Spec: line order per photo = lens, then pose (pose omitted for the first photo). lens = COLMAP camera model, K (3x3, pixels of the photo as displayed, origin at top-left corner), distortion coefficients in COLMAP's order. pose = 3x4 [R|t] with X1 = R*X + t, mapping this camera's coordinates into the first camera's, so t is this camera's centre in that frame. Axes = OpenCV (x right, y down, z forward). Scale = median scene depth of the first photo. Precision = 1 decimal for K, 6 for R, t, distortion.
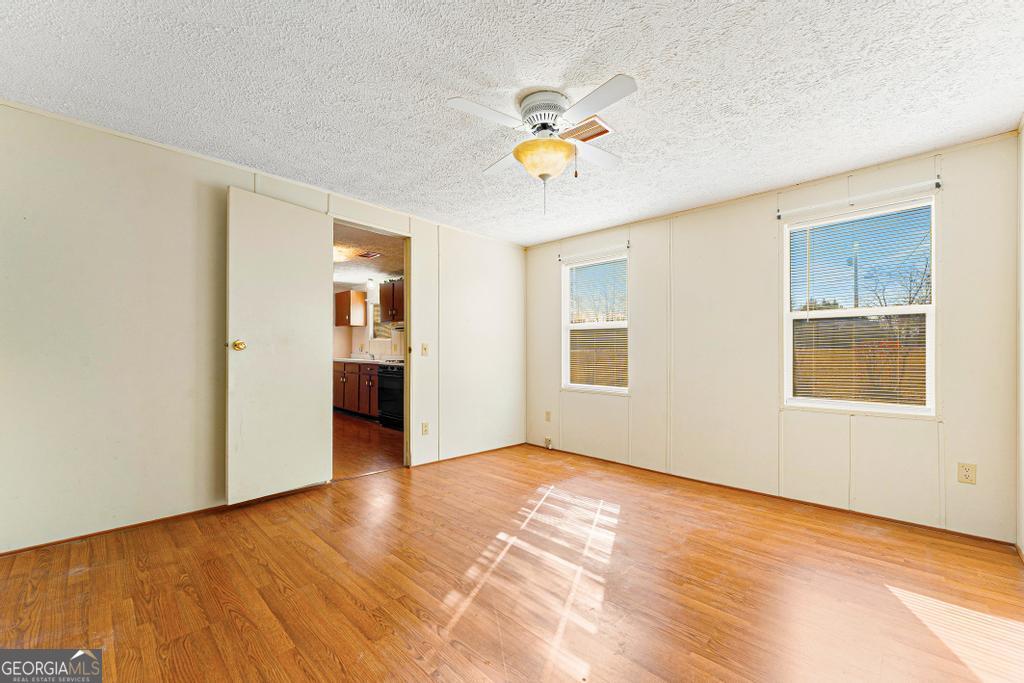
lens RADIAL K [[412.1, 0, 512.0], [0, 412.1, 341.5], [0, 0, 1]] dist [-0.000368, -0.000124]
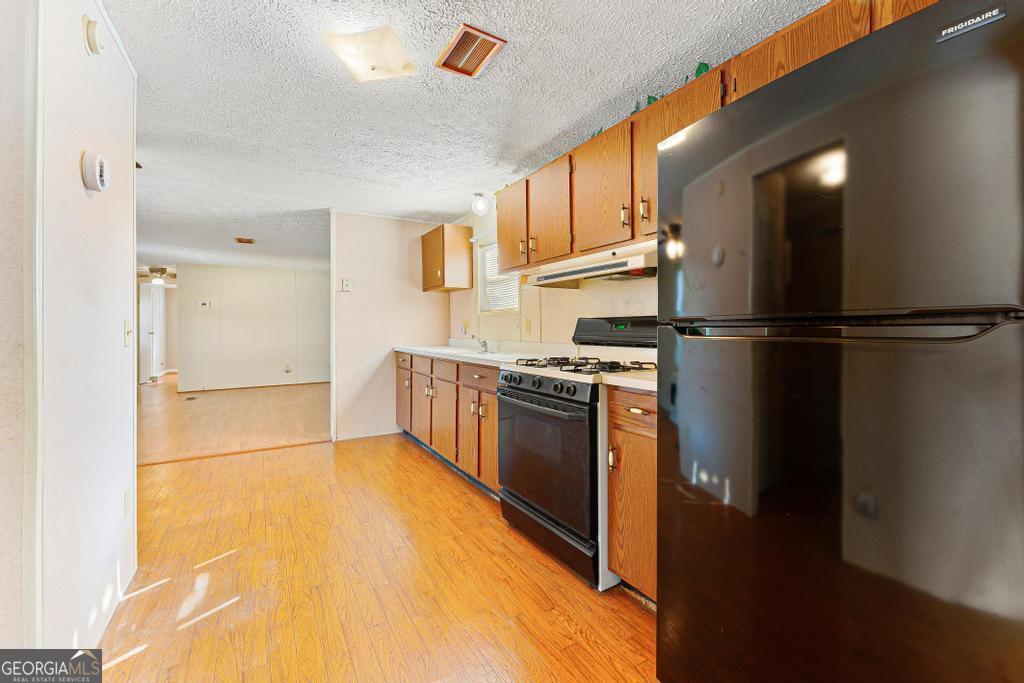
lens RADIAL K [[412.1, 0, 512.0], [0, 412.1, 341.5], [0, 0, 1]] dist [-0.000368, -0.000124]
pose [[0.967207, 0.006345, -0.253910, -0.165062], [0.005387, 0.998951, 0.045484, 0.008240], [0.253932, -0.045360, 0.966158, 0.485841]]
